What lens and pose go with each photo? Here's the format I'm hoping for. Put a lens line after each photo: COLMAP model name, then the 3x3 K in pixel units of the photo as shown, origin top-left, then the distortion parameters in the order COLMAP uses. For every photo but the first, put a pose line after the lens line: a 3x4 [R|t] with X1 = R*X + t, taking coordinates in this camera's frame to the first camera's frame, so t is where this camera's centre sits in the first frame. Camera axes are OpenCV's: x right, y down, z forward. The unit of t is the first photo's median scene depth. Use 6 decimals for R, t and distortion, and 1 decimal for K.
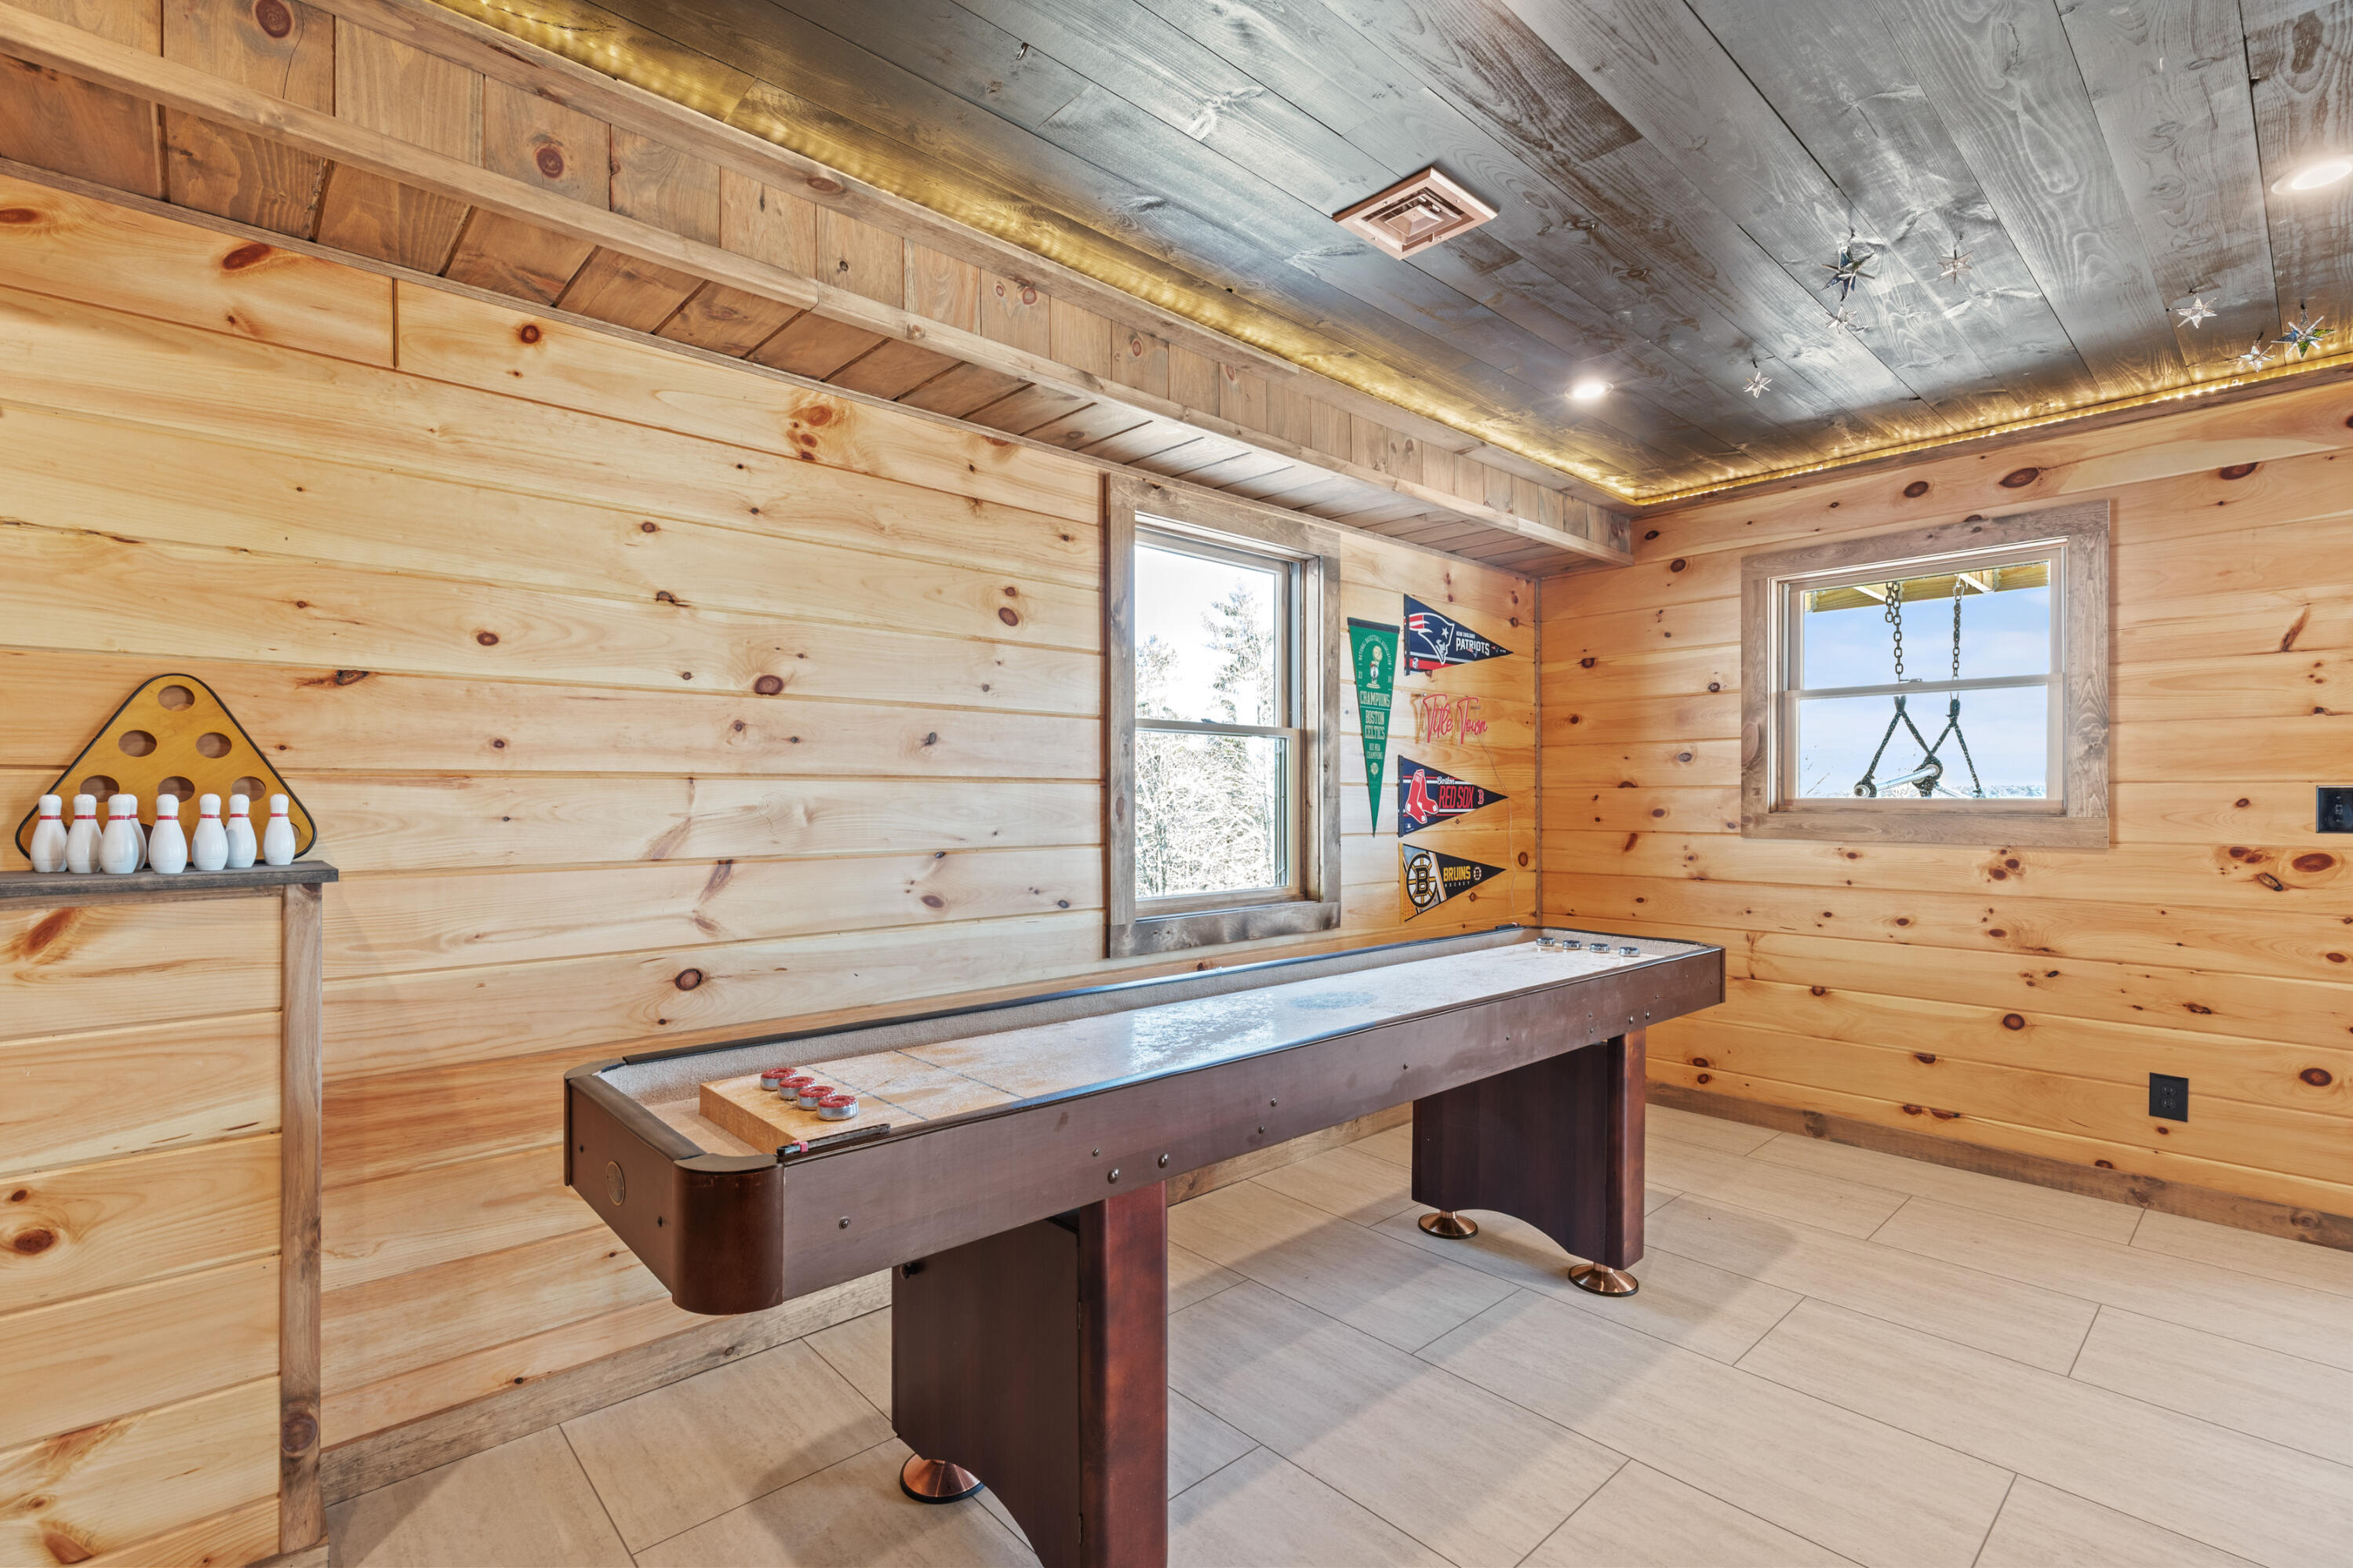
lens RADIAL K [[1053.2, 0, 1196.3], [0, 1053.2, 796.6], [0, 0, 1]] dist [0.005049, -0.001209]
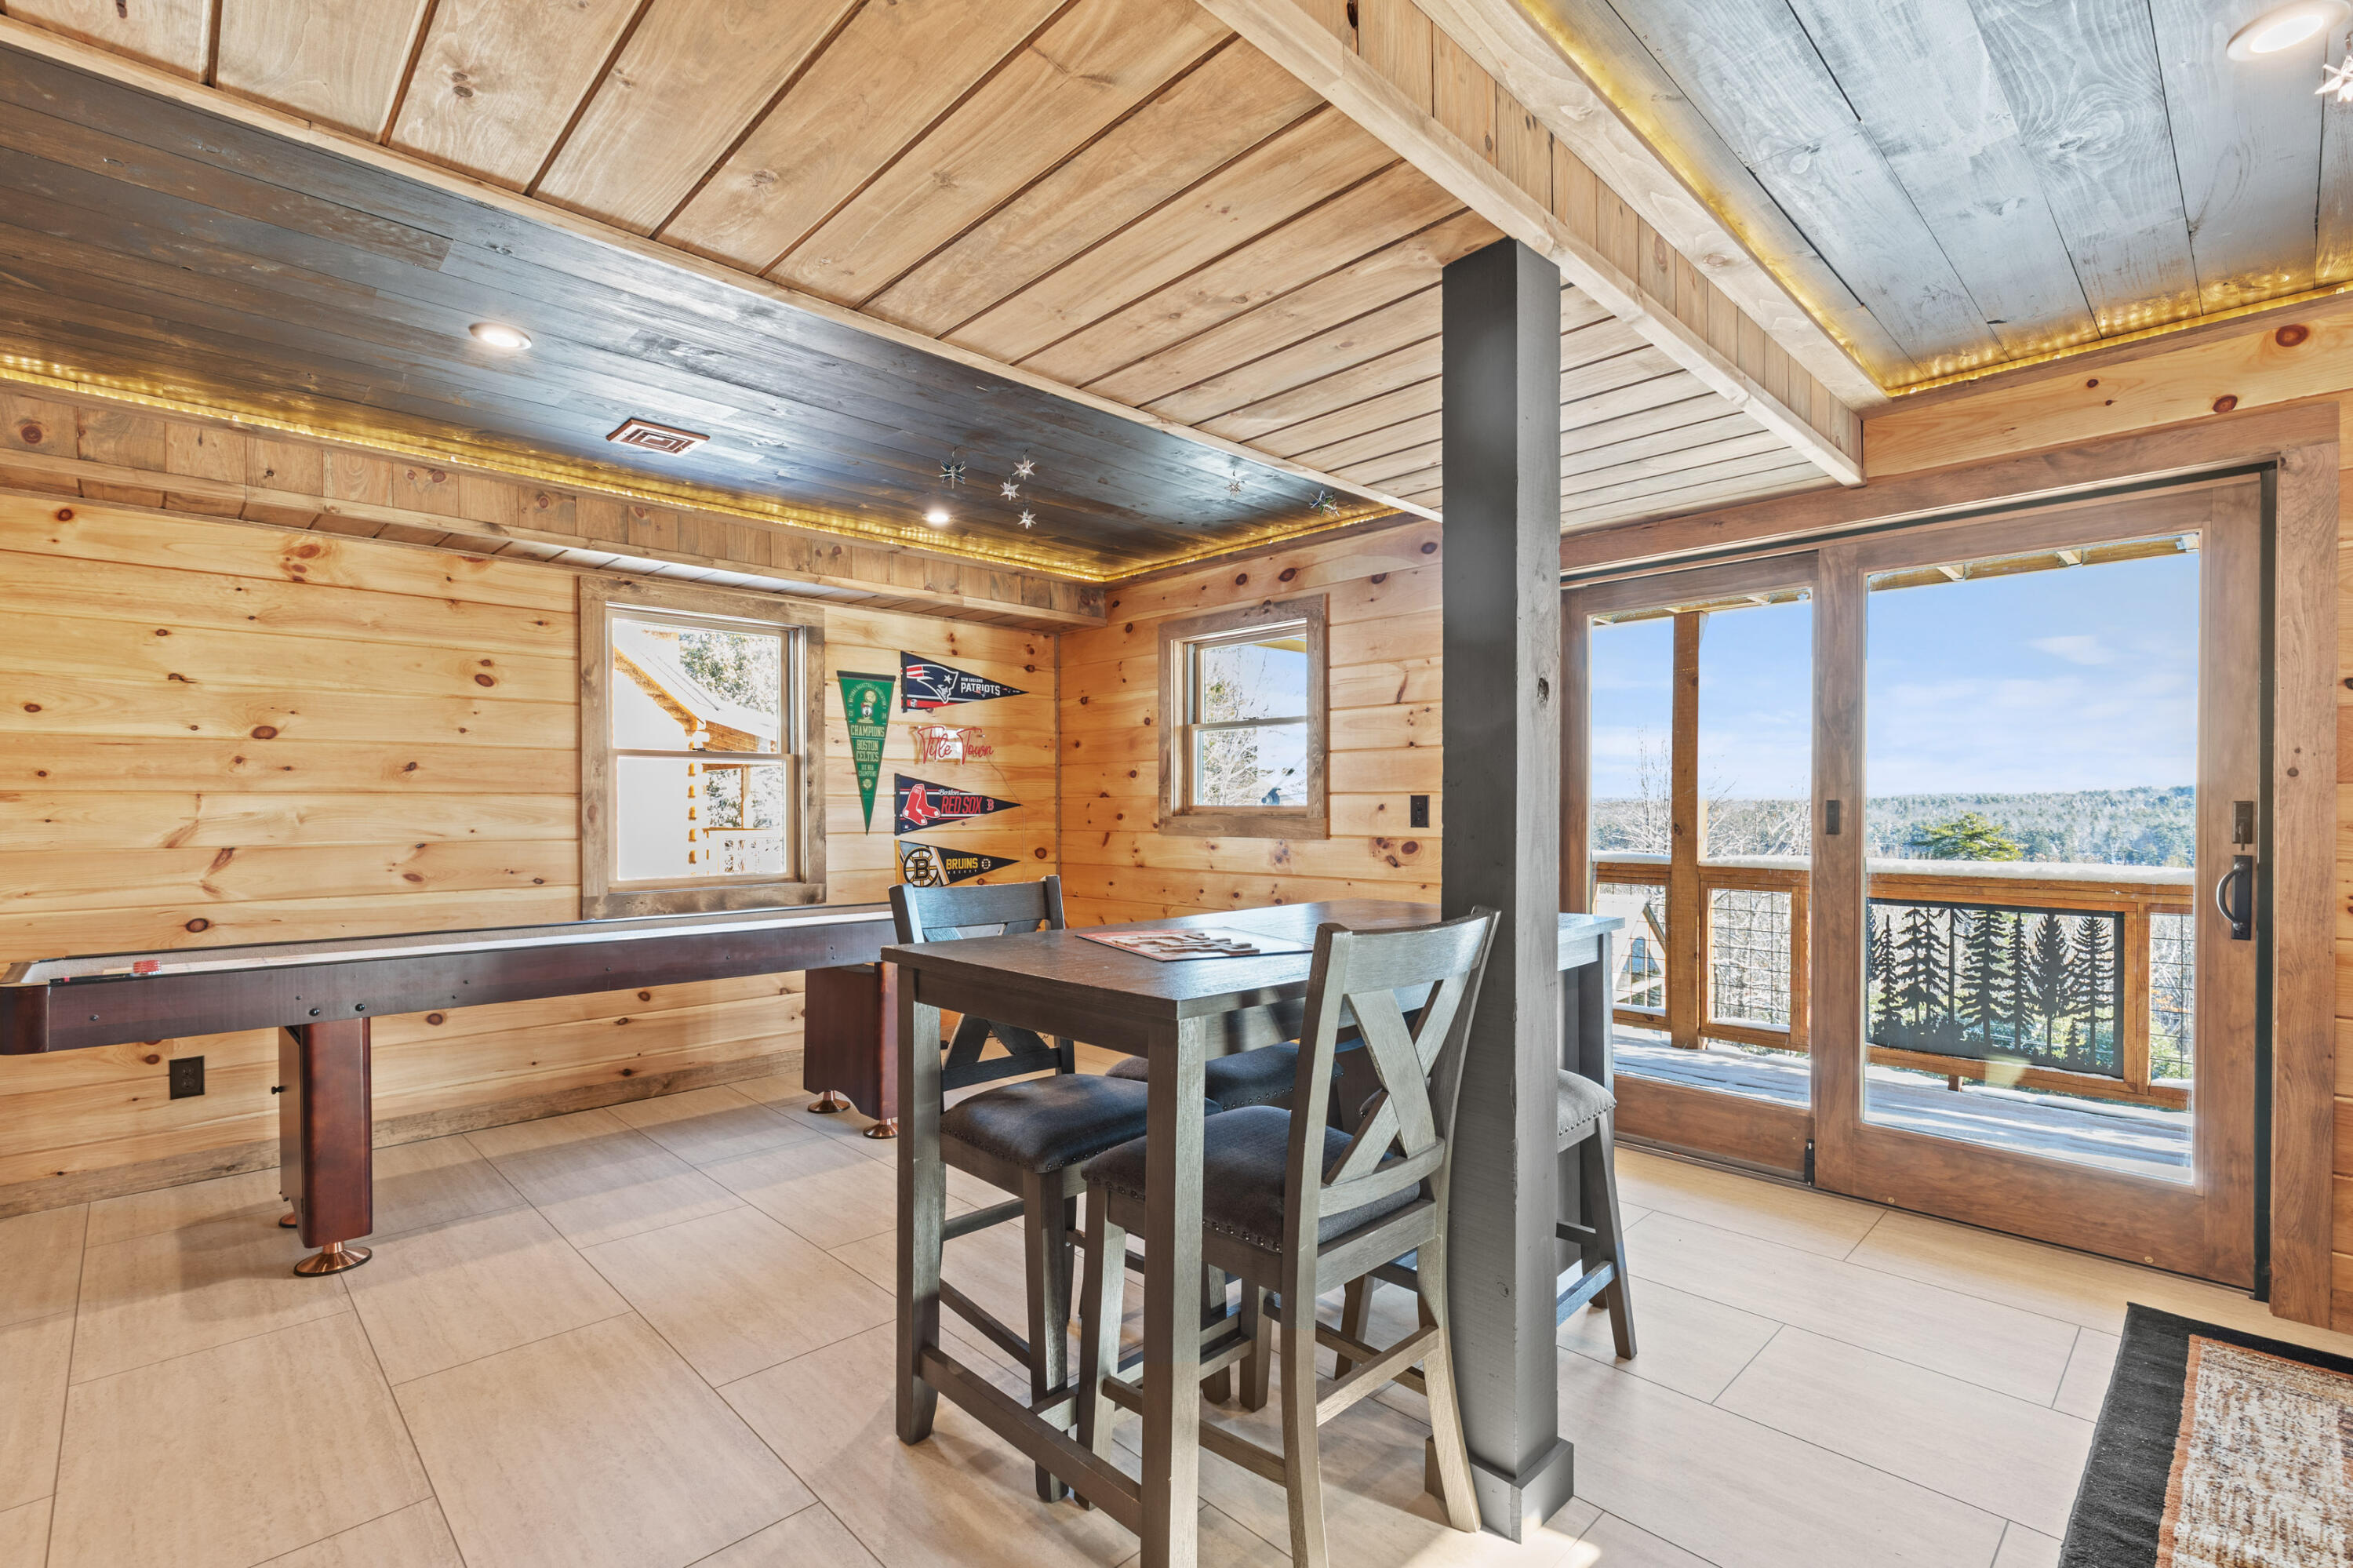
lens RADIAL K [[1053.2, 0, 1192.7], [0, 1053.2, 807.2], [0, 0, 1]] dist [0.005049, -0.001209]
pose [[0.999521, -0.003061, 0.030812, 0.646344], [0.002982, 0.999992, 0.002610, 0.001082], [-0.030820, -0.002517, 0.999522, -0.409968]]
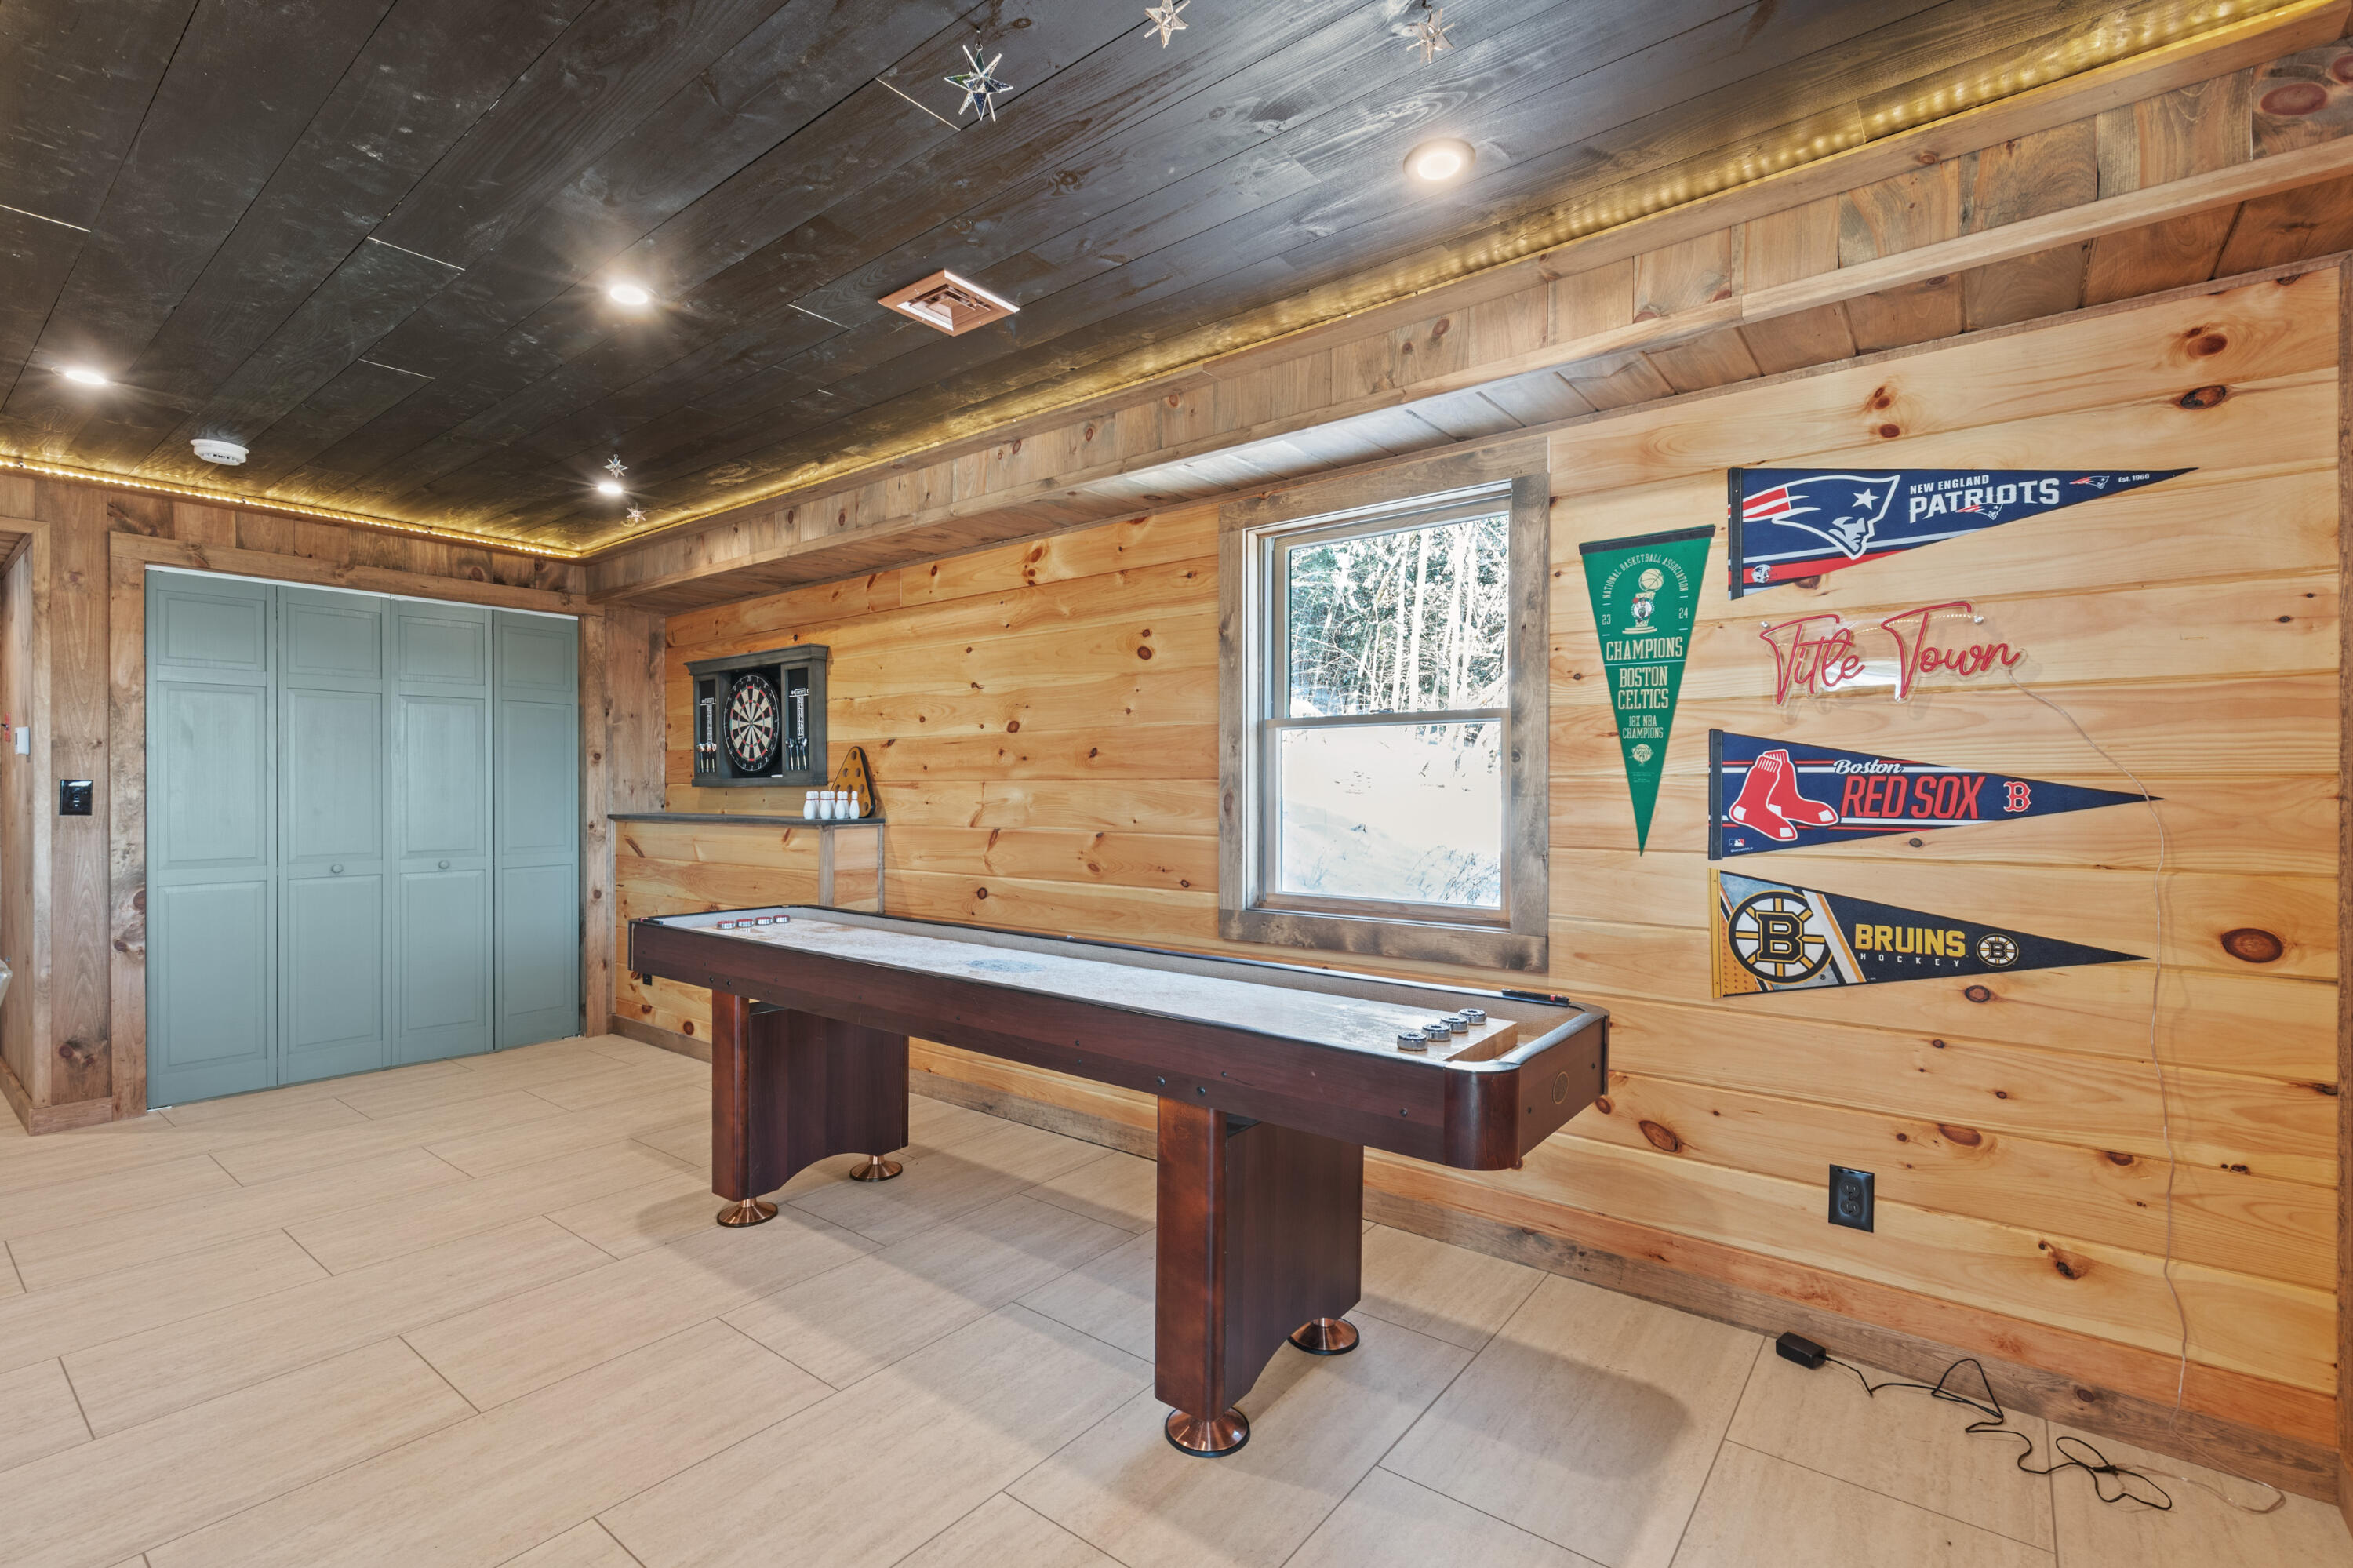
lens RADIAL K [[1053.2, 0, 1135.8], [0, 1053.2, 792.2], [0, 0, 1]] dist [0.005049, -0.001209]
pose [[0.142405, 0.000661, -0.989808, 0.946767], [-0.001672, 0.999999, 0.000428, -0.001733], [0.989807, 0.001595, 0.142406, 0.701583]]
